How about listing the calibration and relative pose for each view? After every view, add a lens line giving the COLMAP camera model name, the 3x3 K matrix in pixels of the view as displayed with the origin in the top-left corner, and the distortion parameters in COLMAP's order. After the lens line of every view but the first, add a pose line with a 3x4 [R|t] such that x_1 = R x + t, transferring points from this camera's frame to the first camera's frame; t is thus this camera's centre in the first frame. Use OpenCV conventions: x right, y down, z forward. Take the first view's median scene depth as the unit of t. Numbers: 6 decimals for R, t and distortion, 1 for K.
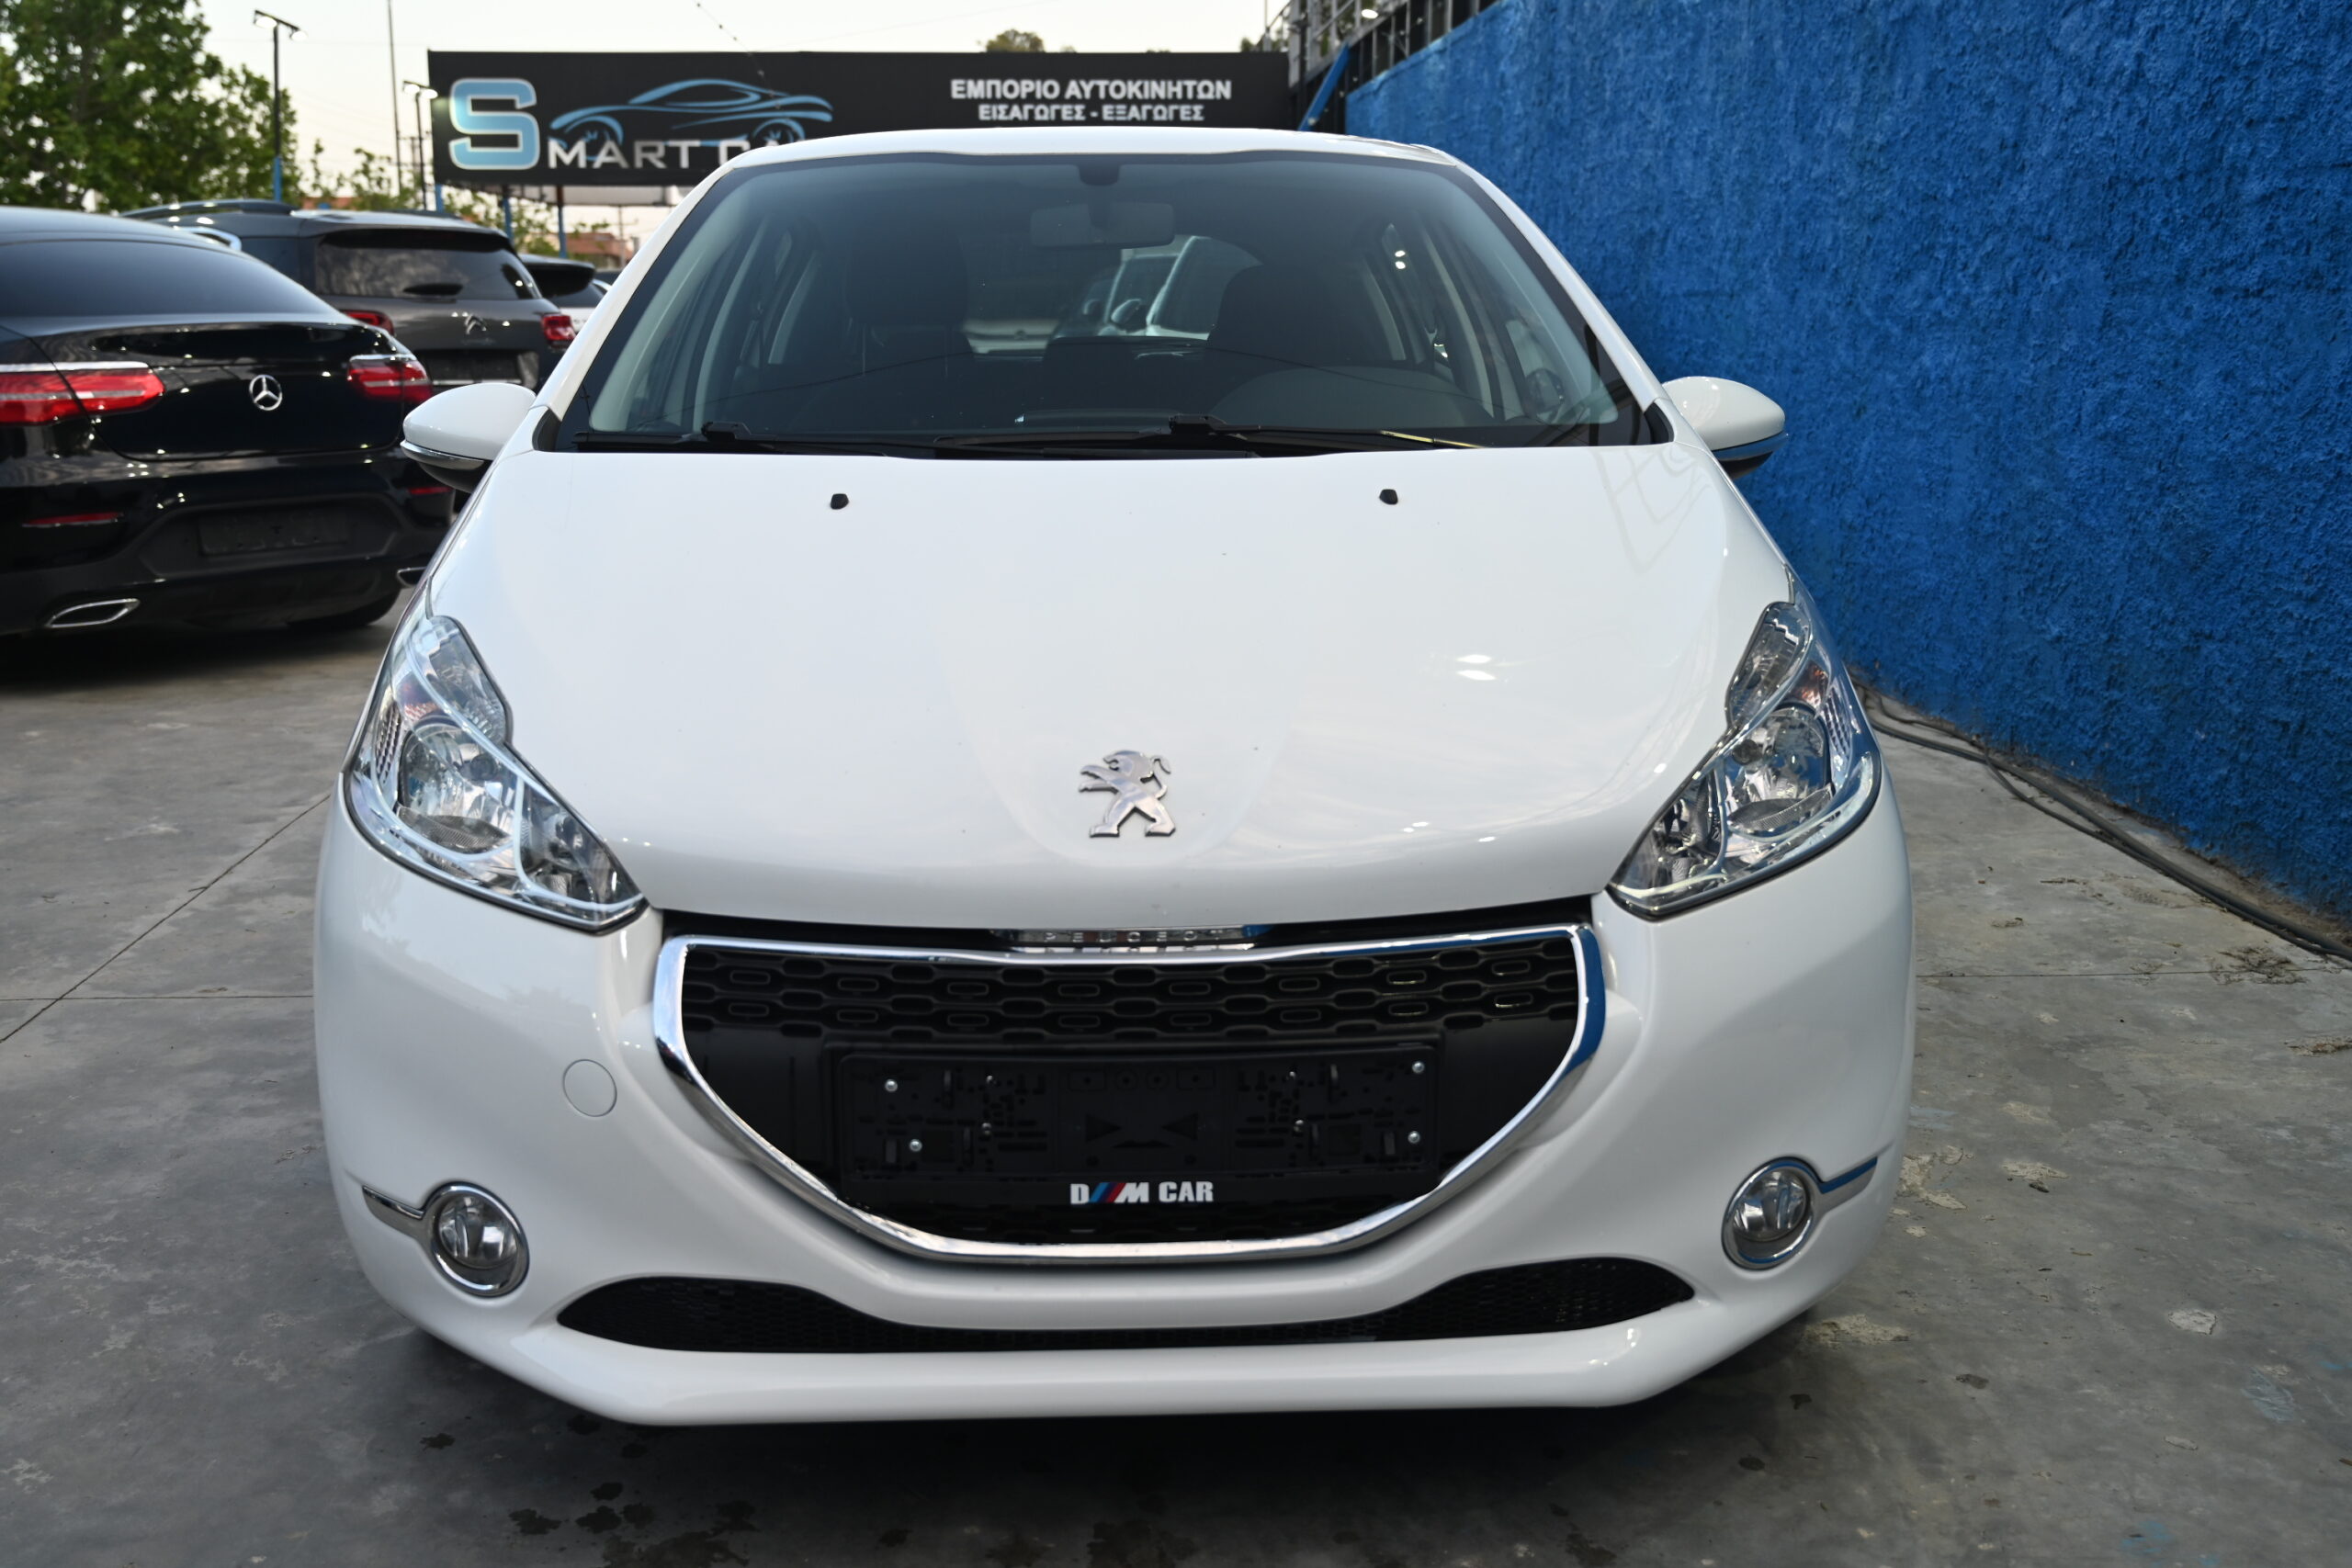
lens RADIAL K [[2455.6, 0, 1173.4], [0, 2455.6, 775.8], [0, 0, 1]] dist [-0.000682, 0.000000]
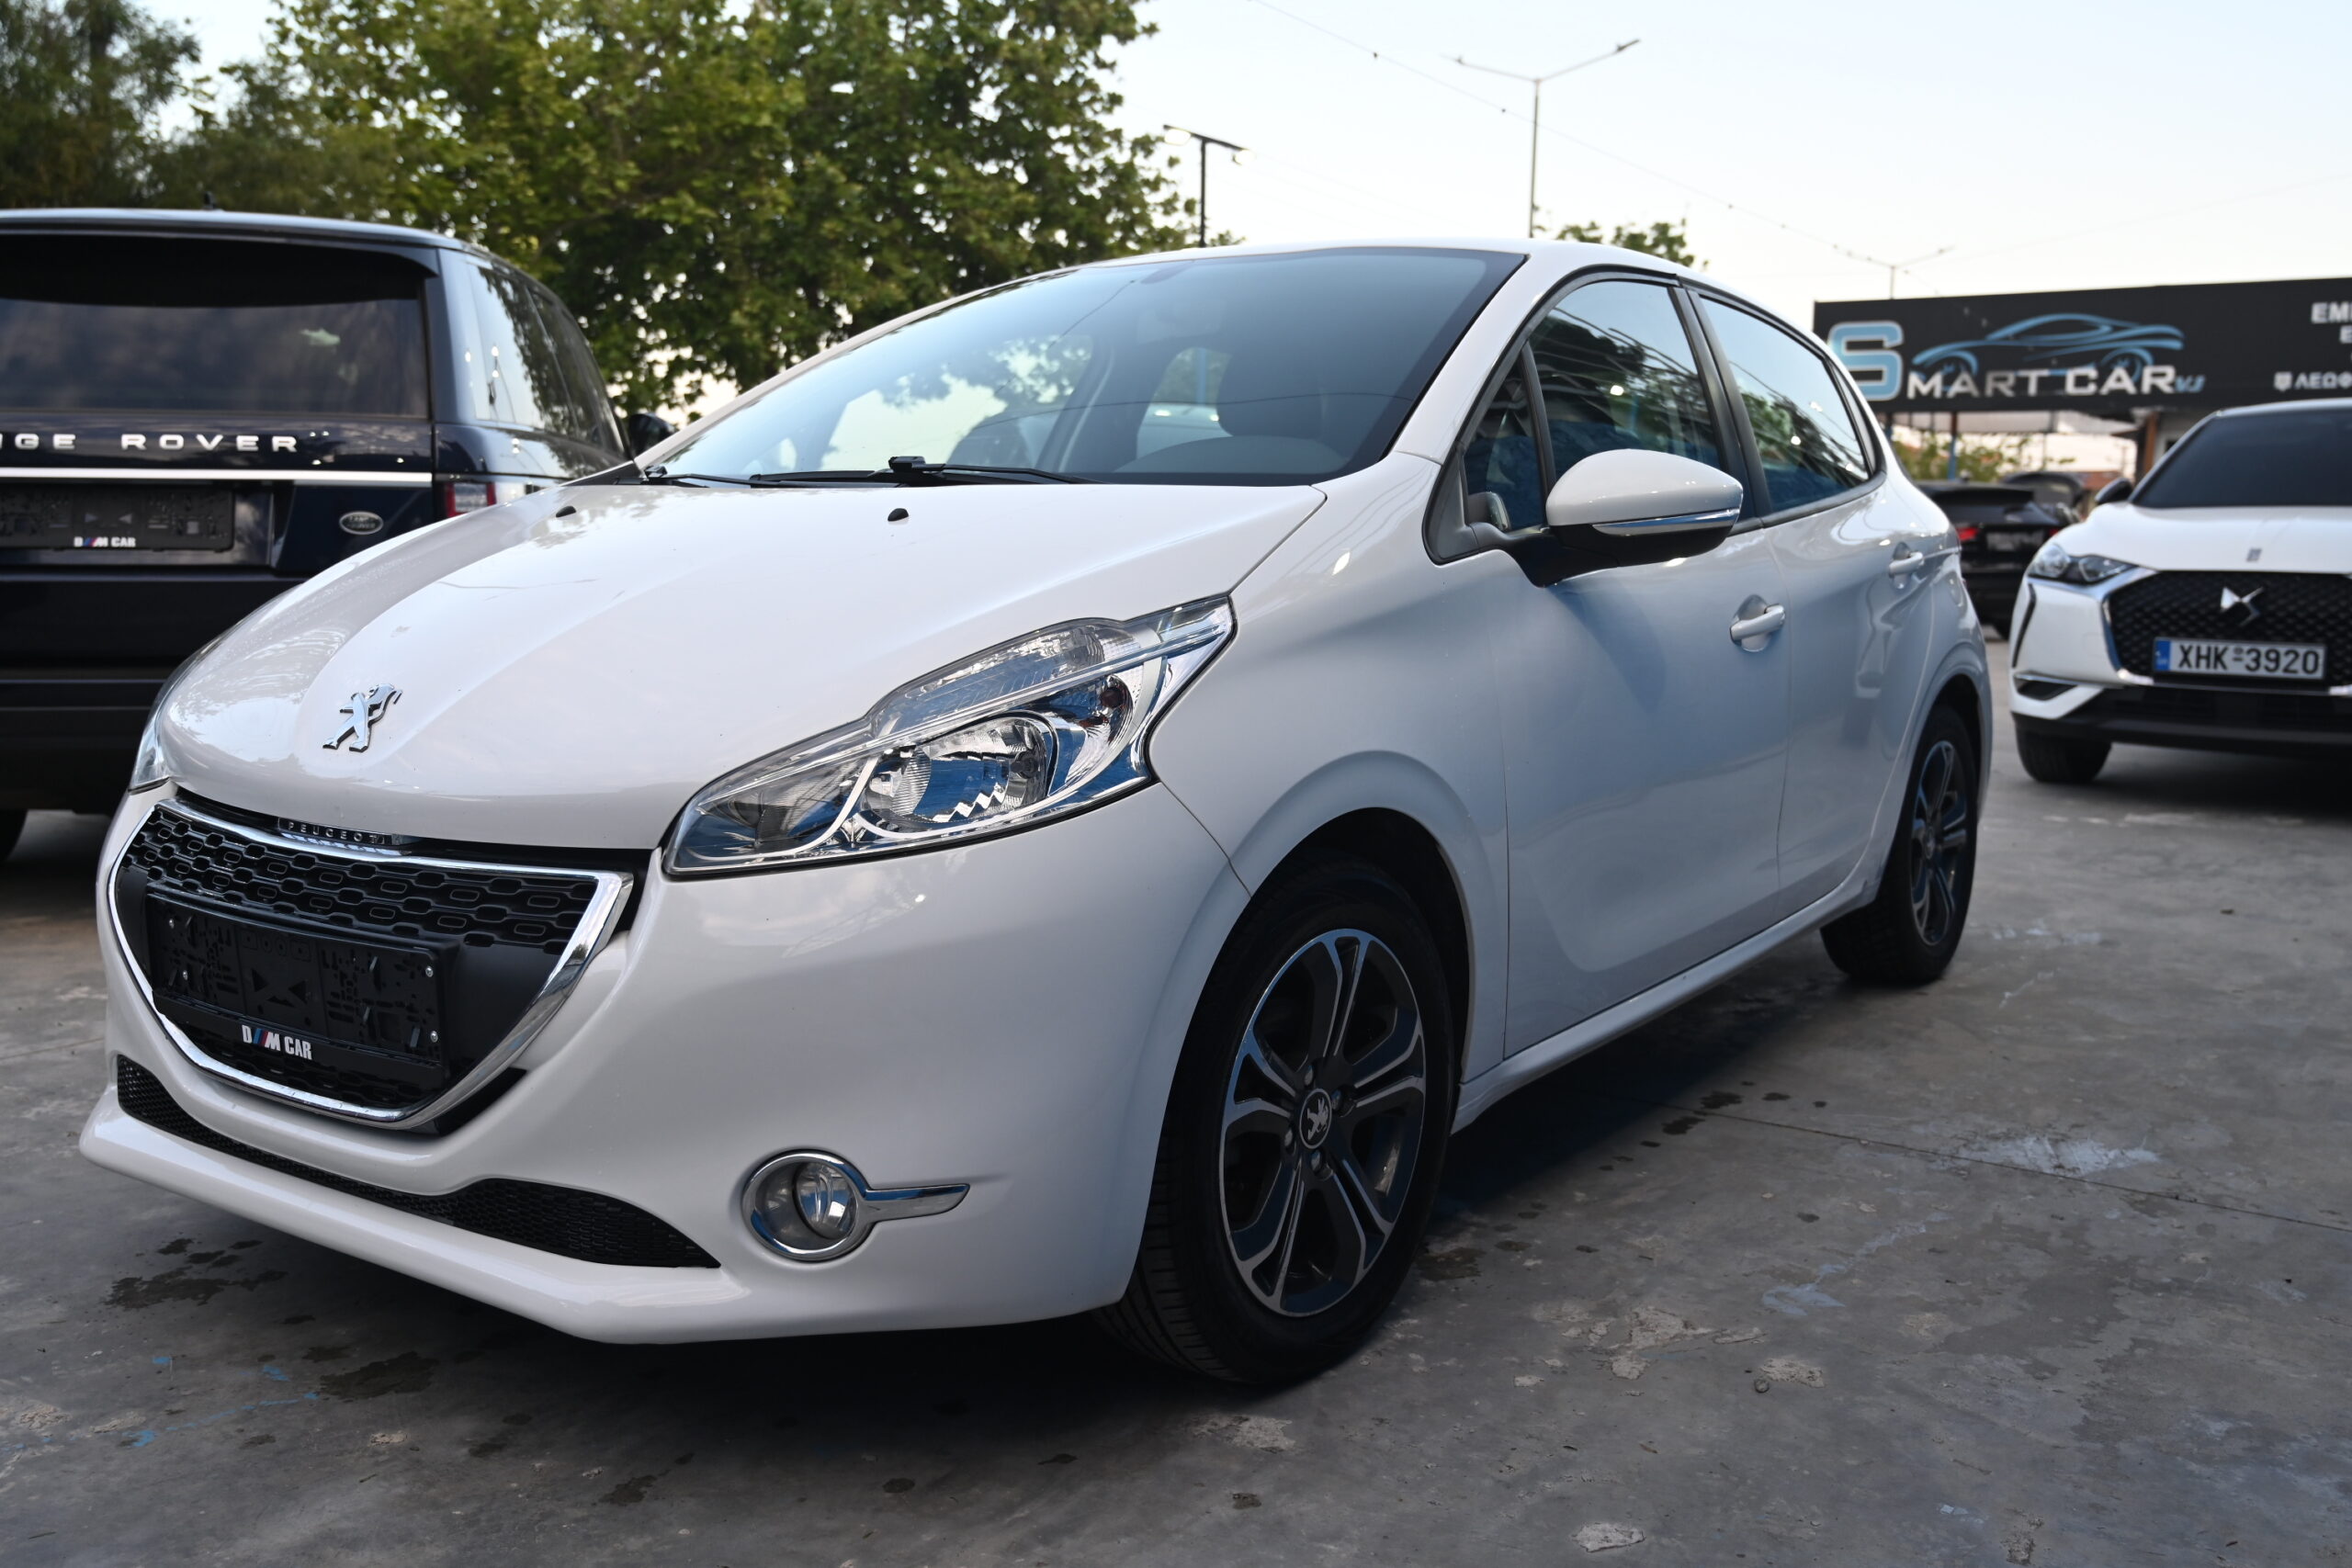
lens RADIAL K [[2110.8, 0, 1174.7], [0, 2110.8, 788.6], [0, 0, 1]] dist [-0.001104, -0.005288]
pose [[0.786055, 0.091114, -0.611405, 0.092192], [-0.134666, 0.990563, -0.025515, 0.001588], [0.603310, 0.102392, 0.790906, 0.043428]]
